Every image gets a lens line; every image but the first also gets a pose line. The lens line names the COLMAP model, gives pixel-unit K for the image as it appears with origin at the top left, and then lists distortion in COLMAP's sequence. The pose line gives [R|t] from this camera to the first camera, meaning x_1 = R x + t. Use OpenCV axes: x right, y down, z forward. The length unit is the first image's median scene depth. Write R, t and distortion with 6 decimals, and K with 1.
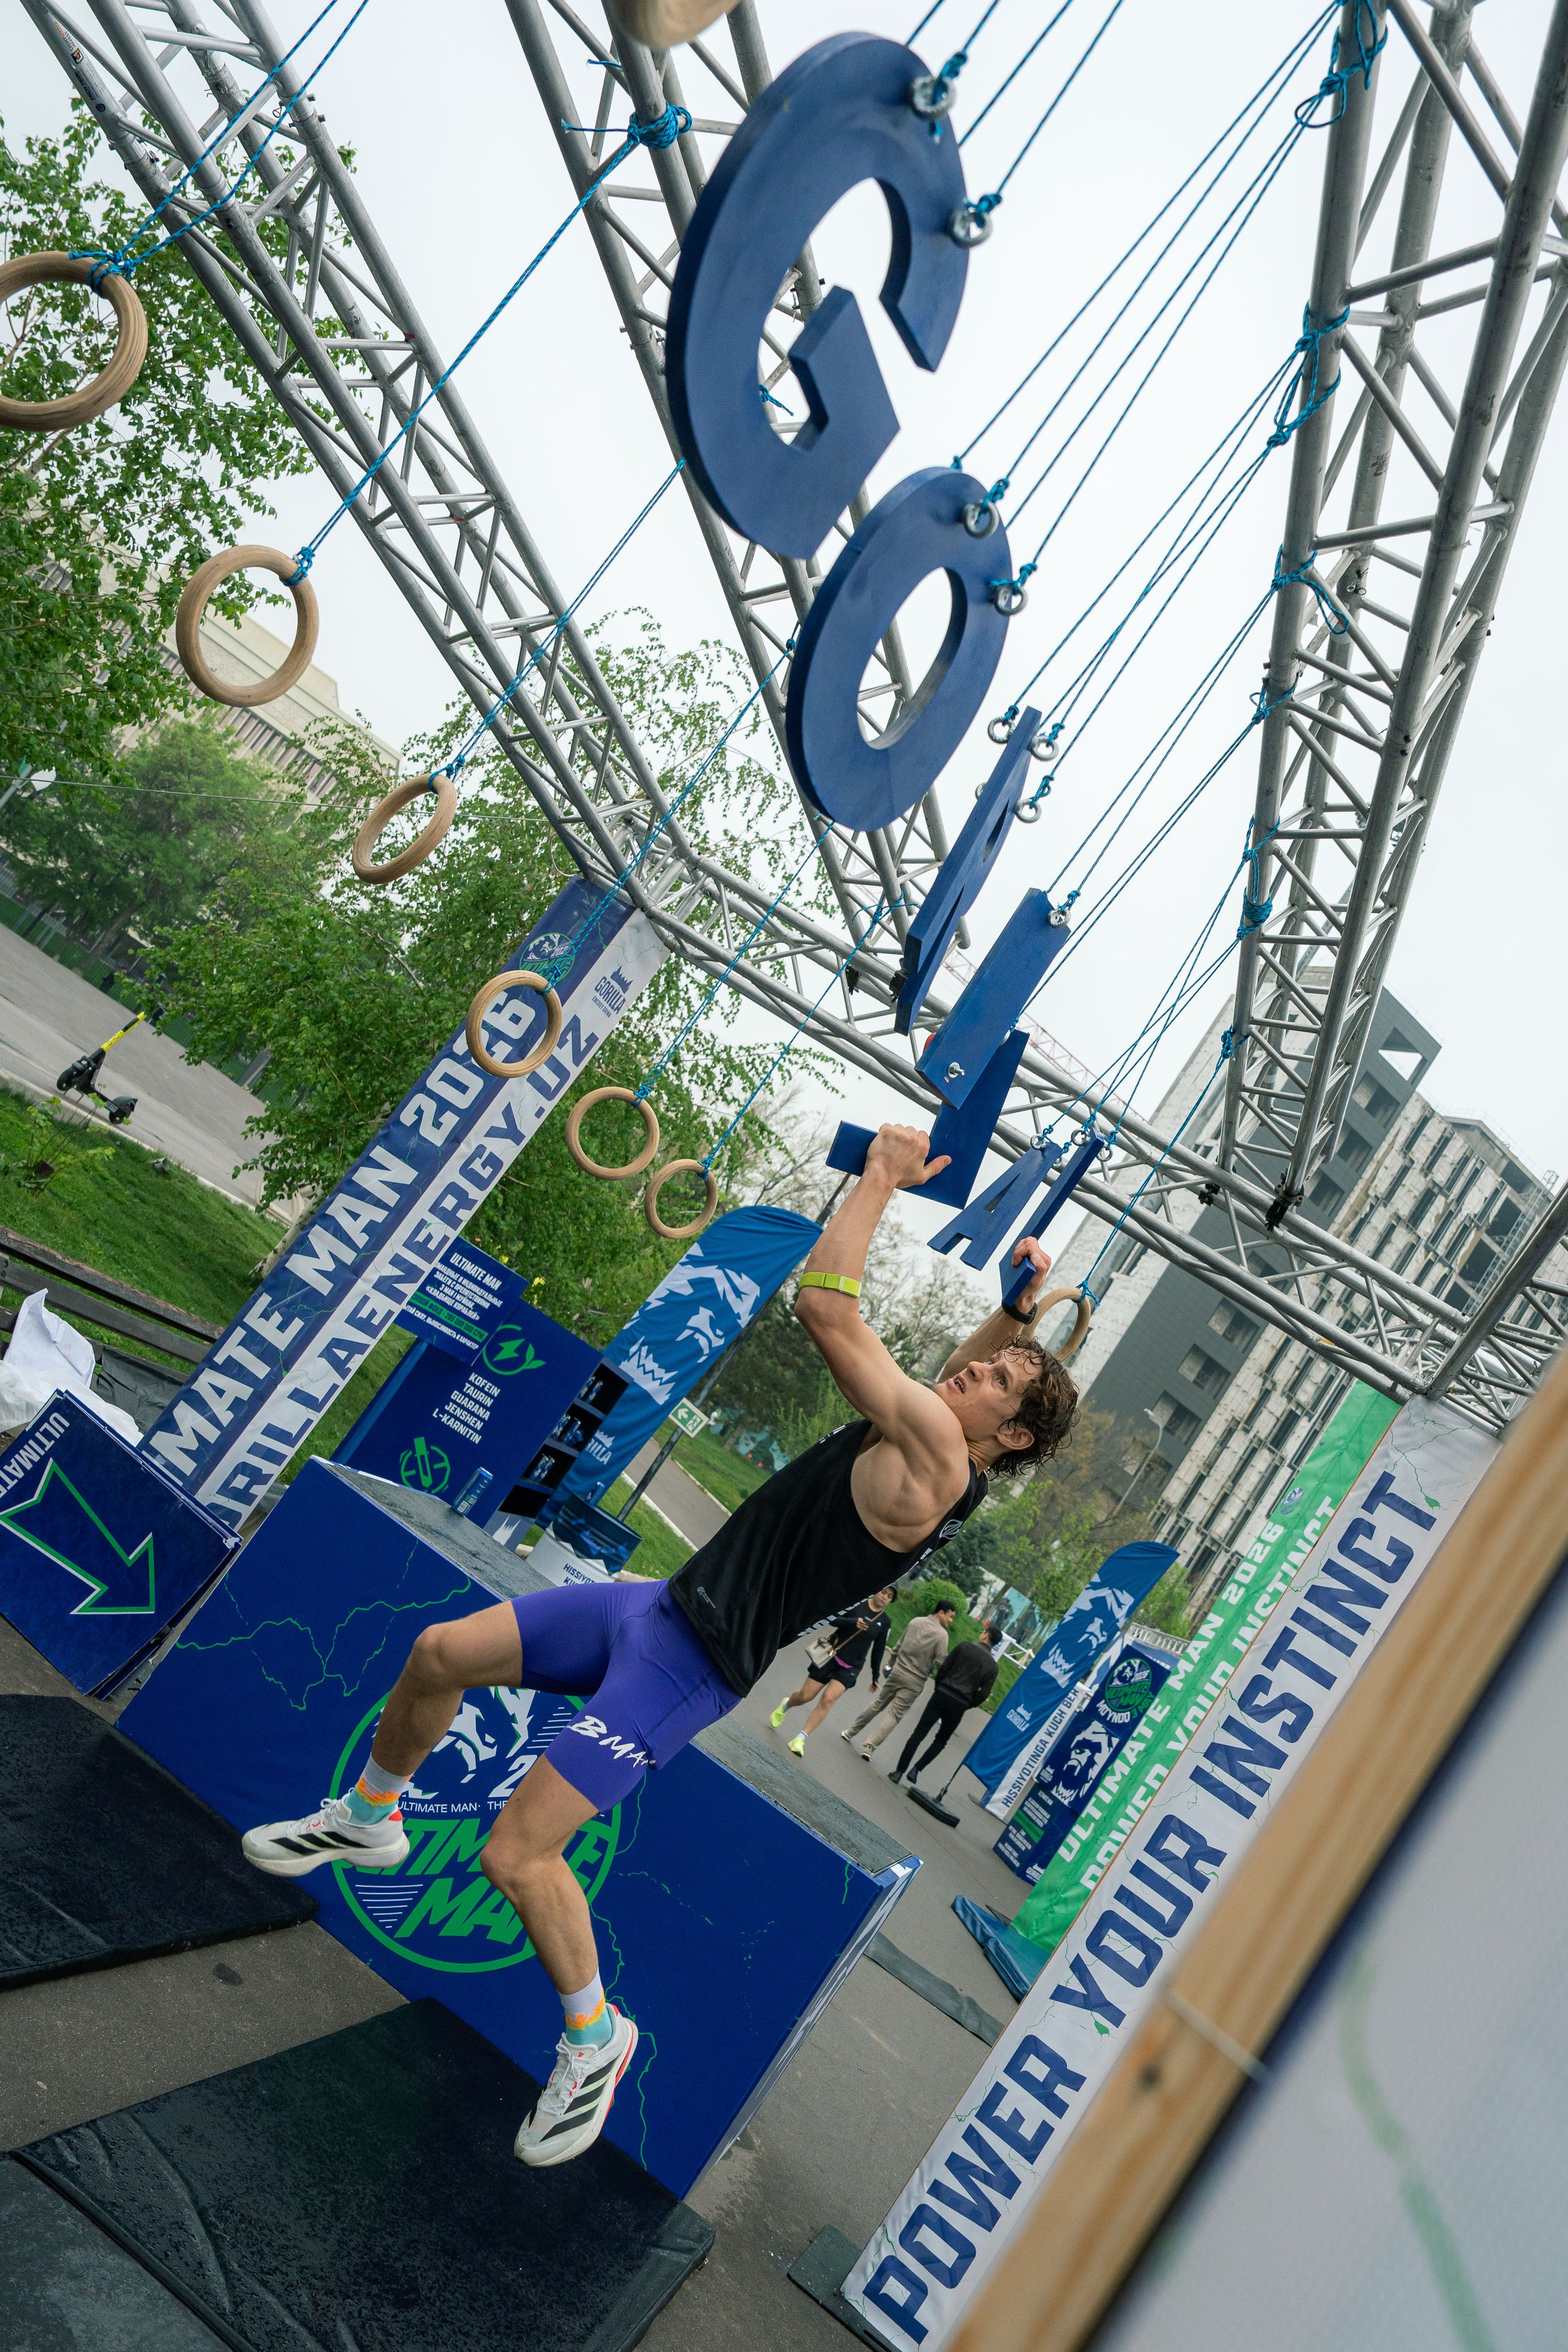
lens RADIAL K [[1851.4, 0, 915.4], [0, 1851.4, 1223.8], [0, 0, 1]] dist [-0.004066, -0.000938]
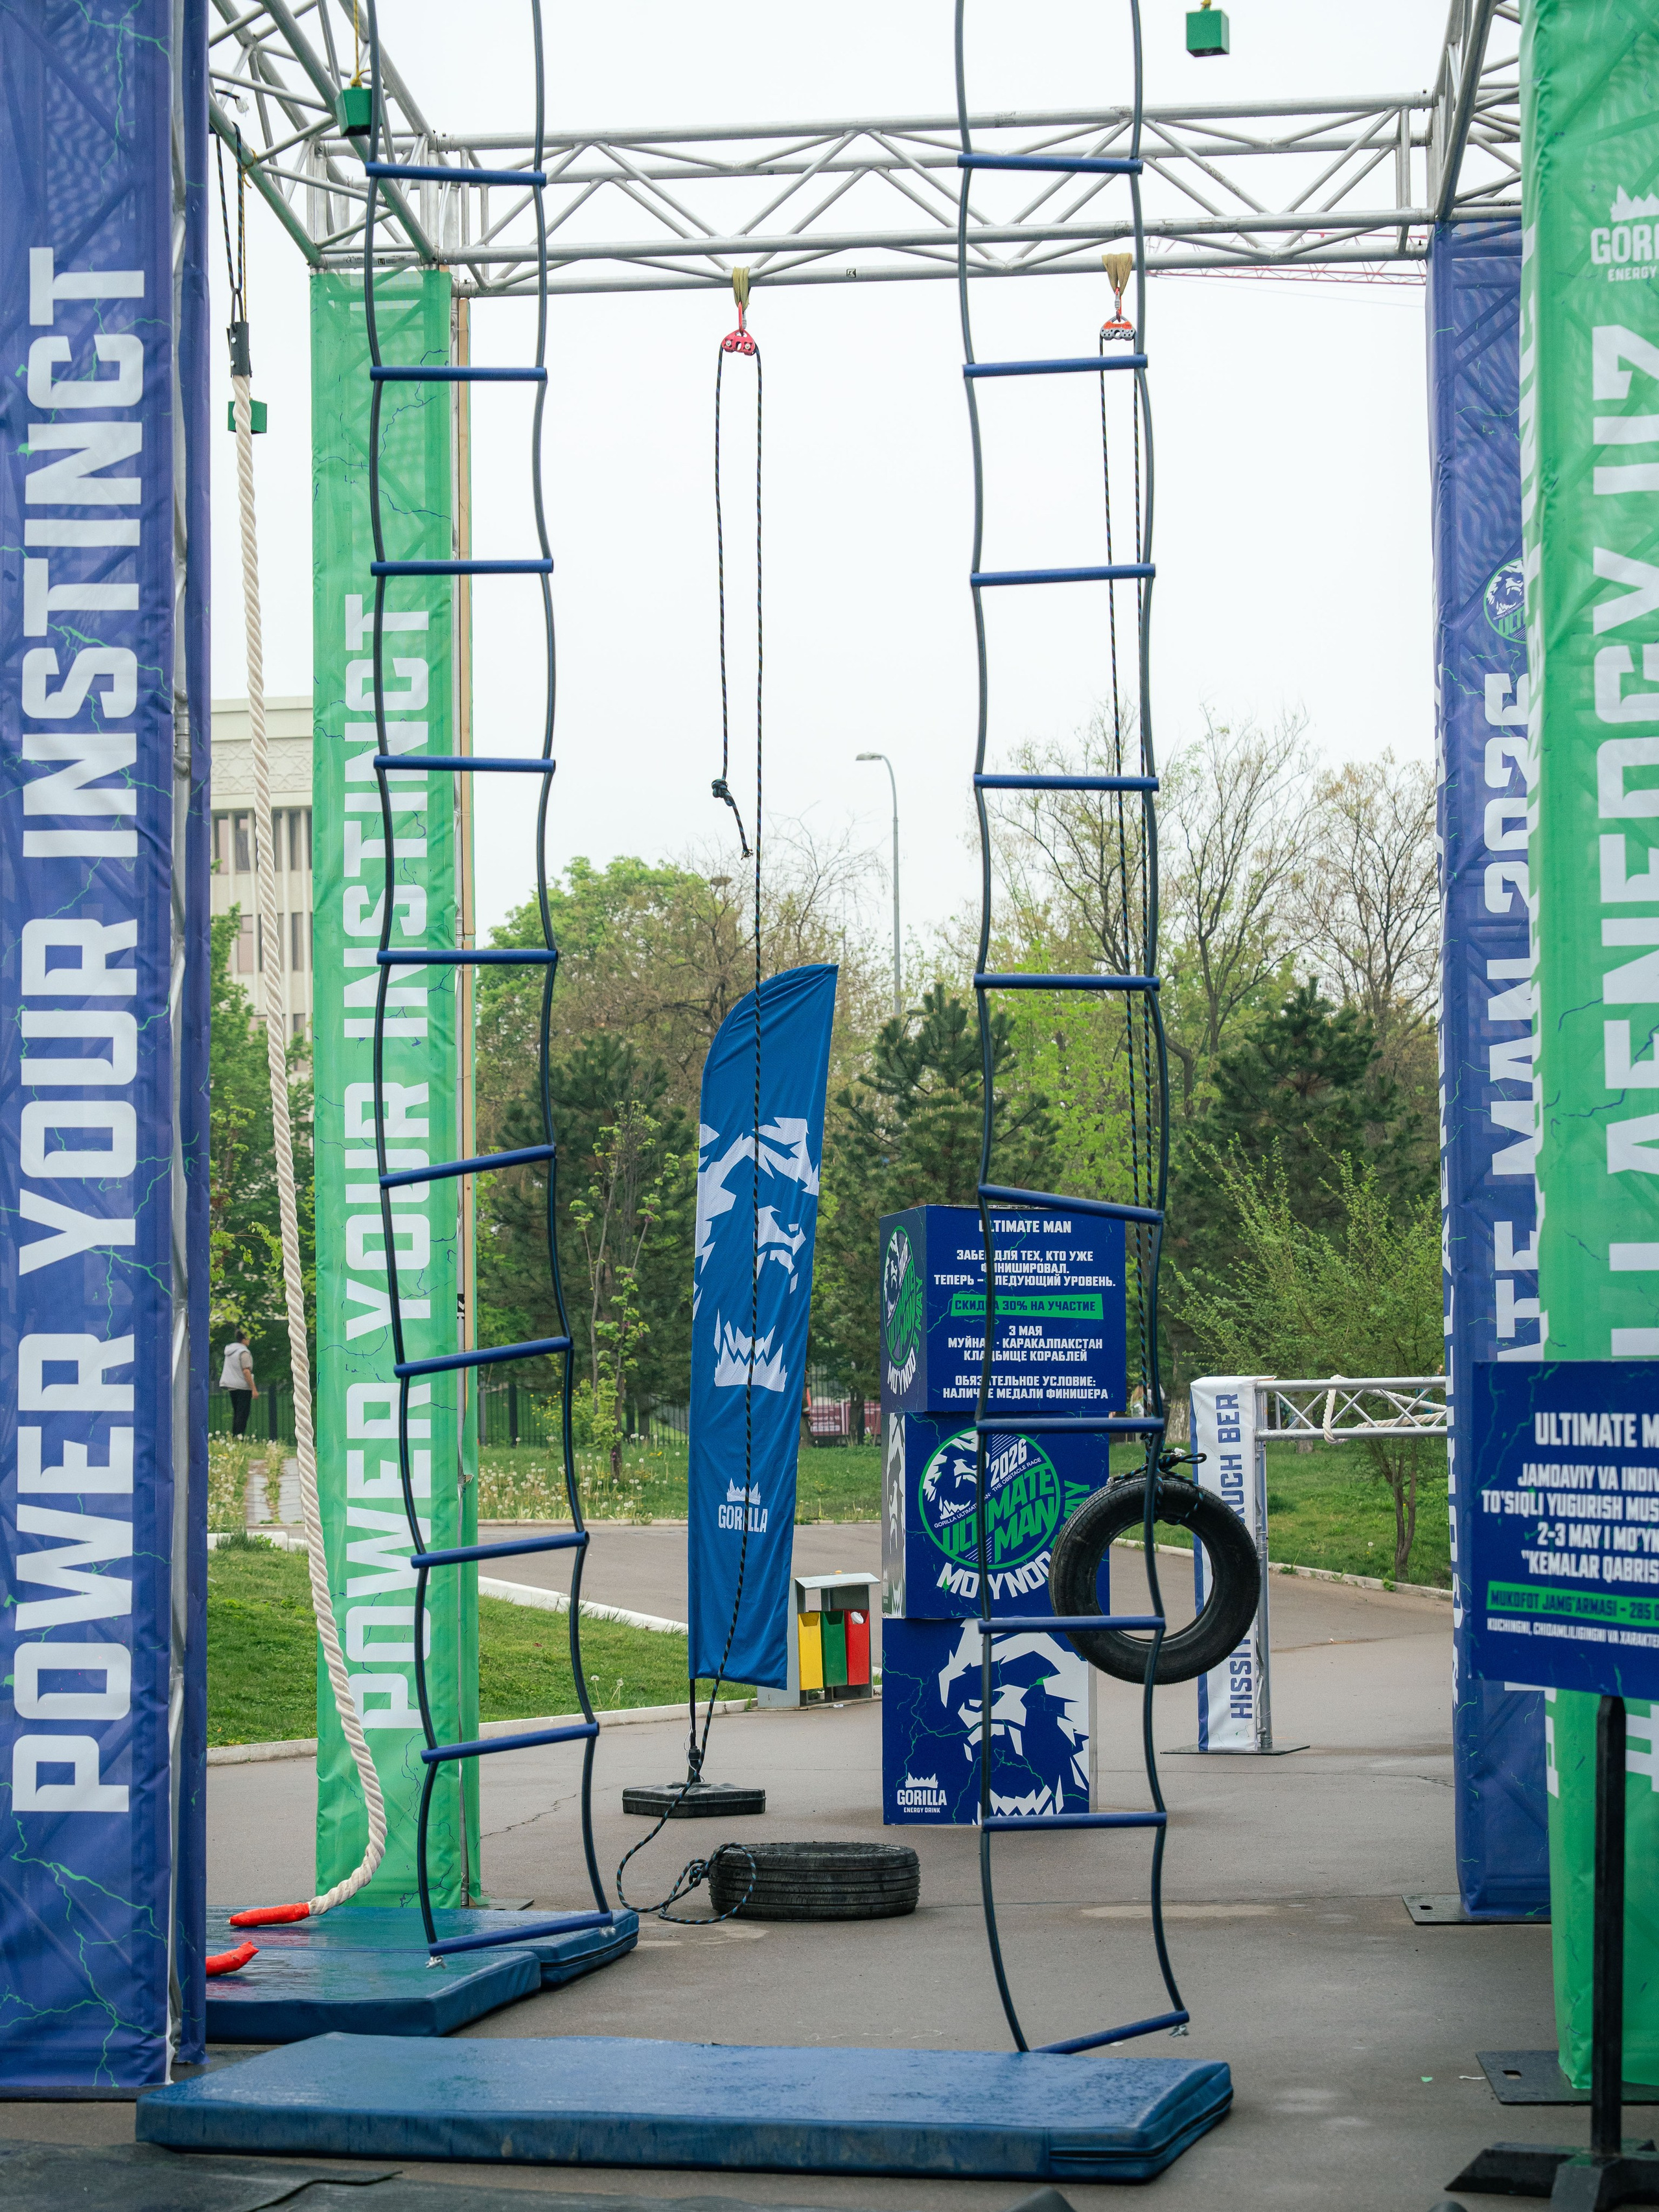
lens RADIAL K [[4038.9, 0, 823.6], [0, 4038.9, 1378.6], [0, 0, 1]] dist [-0.002481, 0.054979]
pose [[0.752968, -0.578246, -0.314121, 1.120228], [0.589485, 0.804862, -0.068589, 0.949260], [0.292485, -0.133524, 0.946902, 0.452942]]
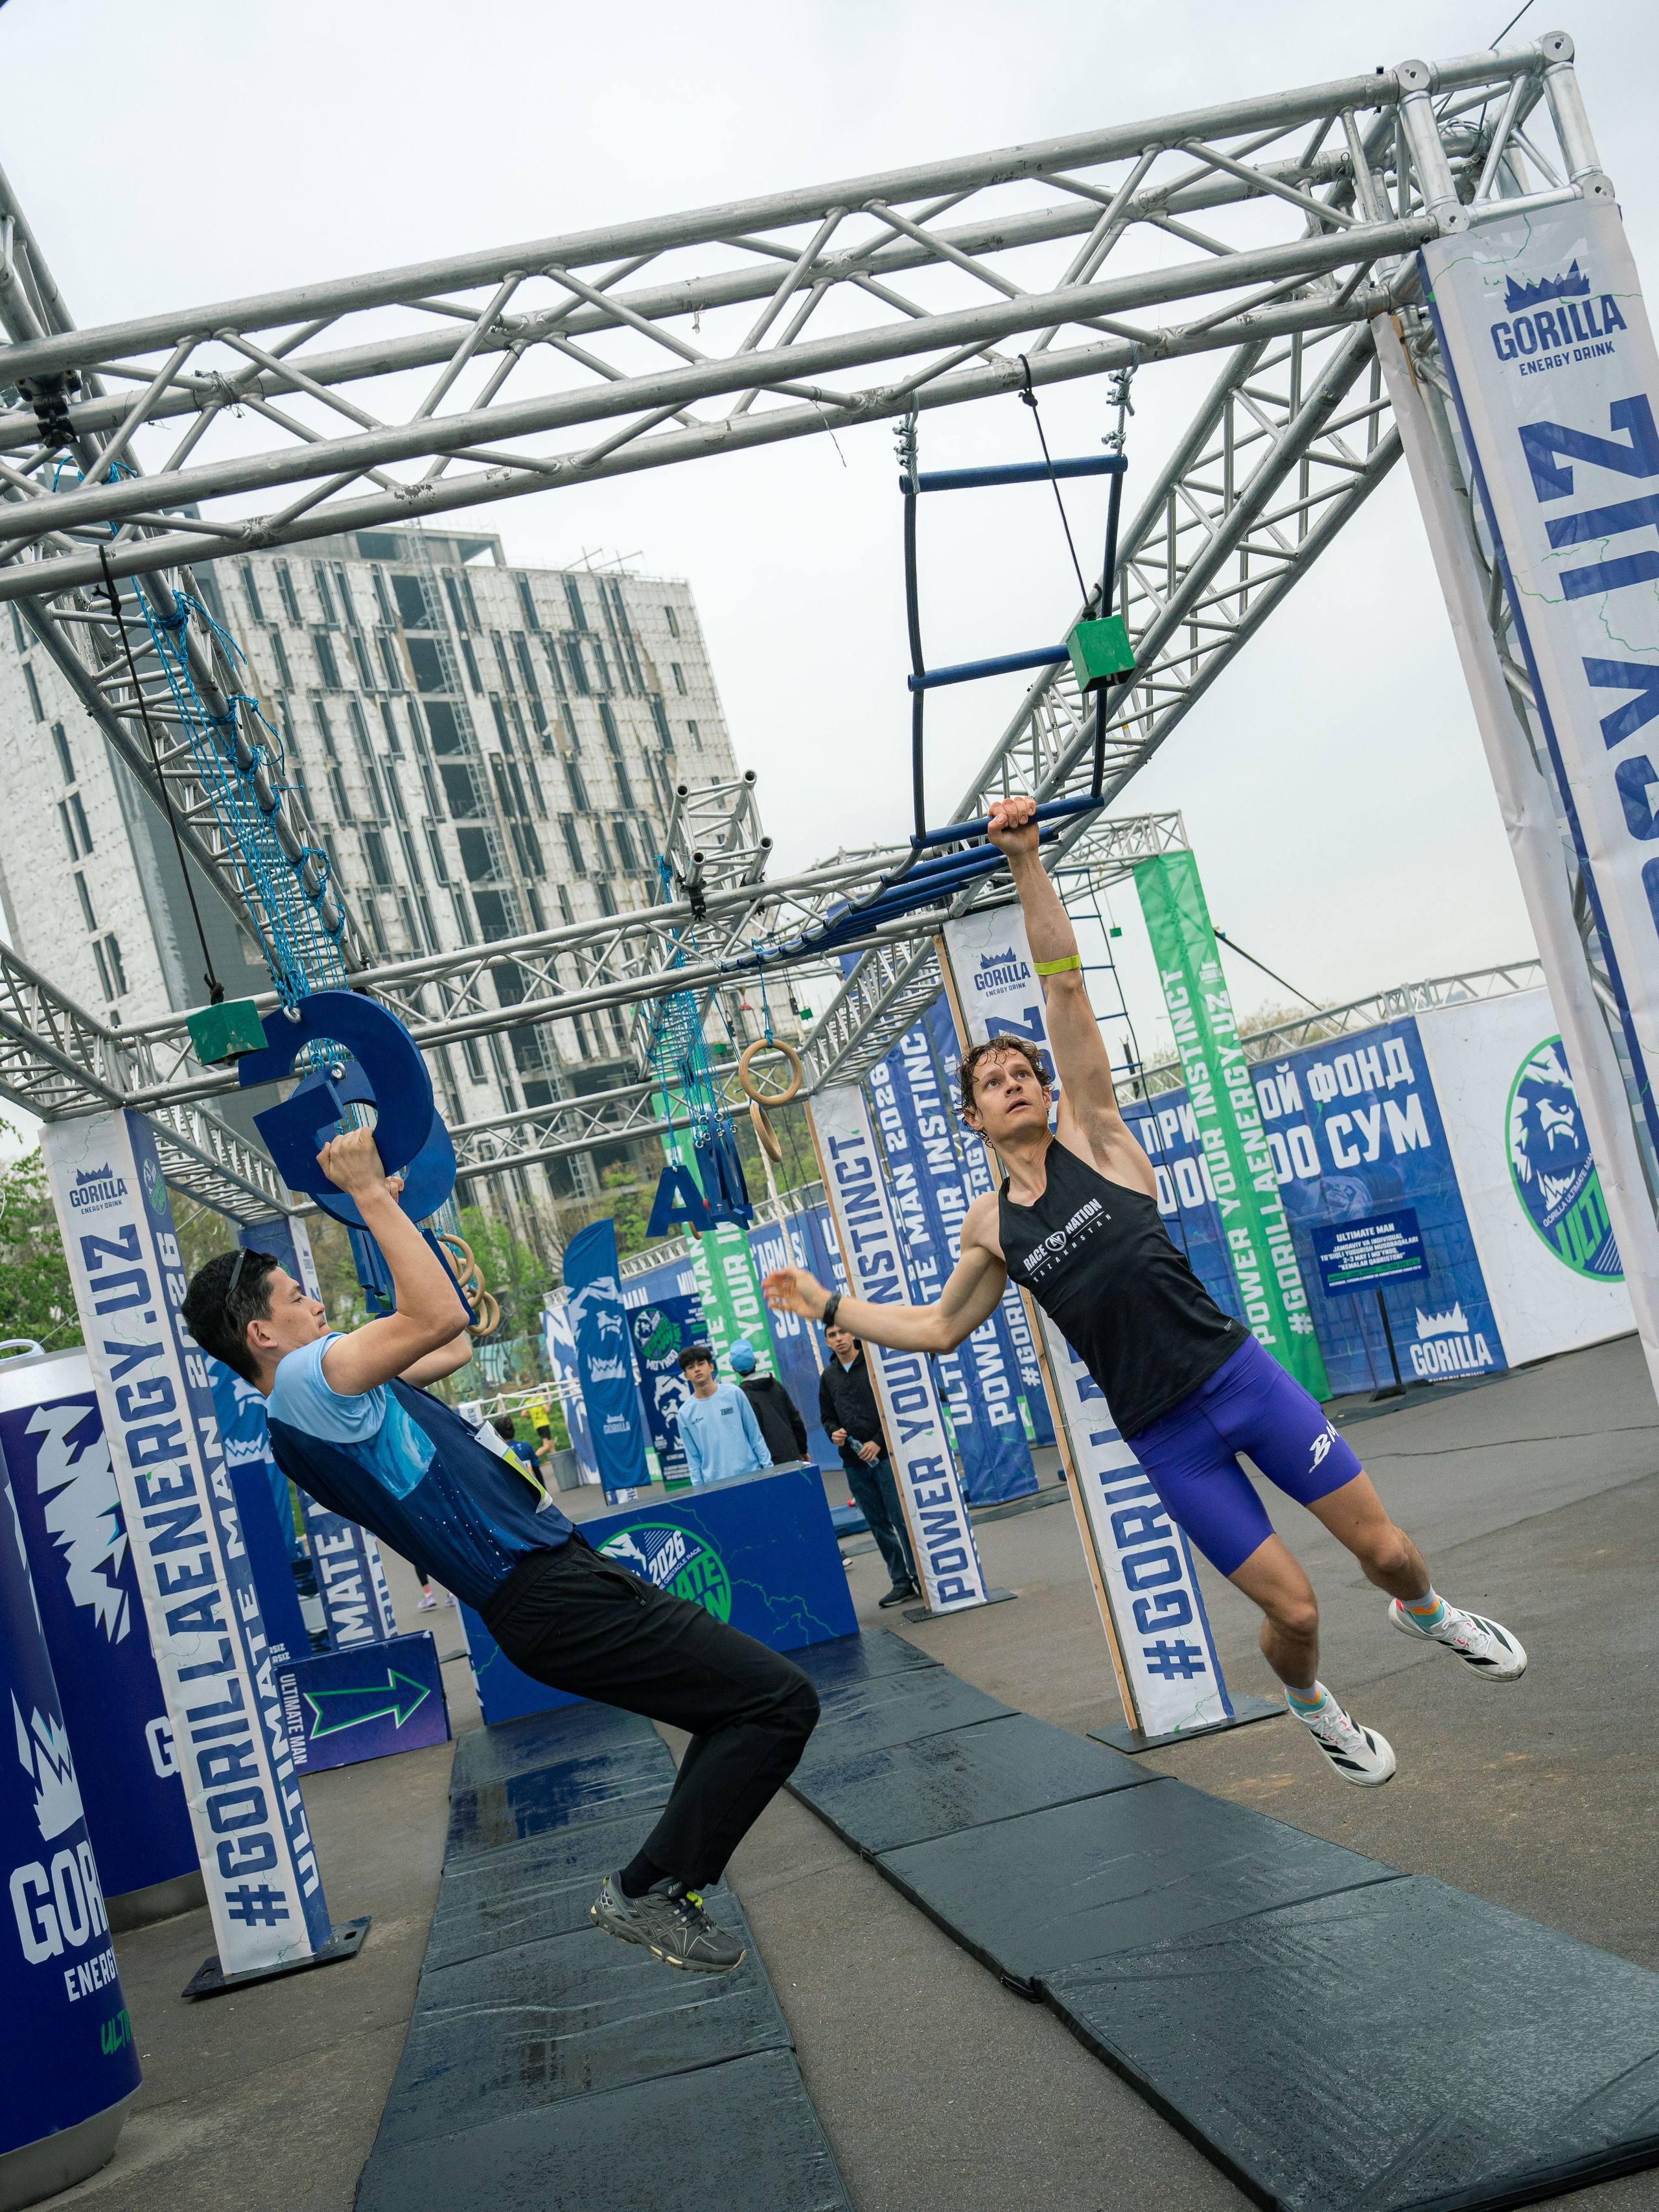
lens RADIAL K [[2492.5, 0, 777.0], [0, 2492.5, 1208.7], [0, 0, 1]] dist [0.006331, 0.009831]
pose [[0.644843, -0.728047, 0.232650, -0.391277], [0.671954, 0.685068, 0.281354, -0.519835], [-0.364220, -0.025099, 0.930975, -1.248376]]
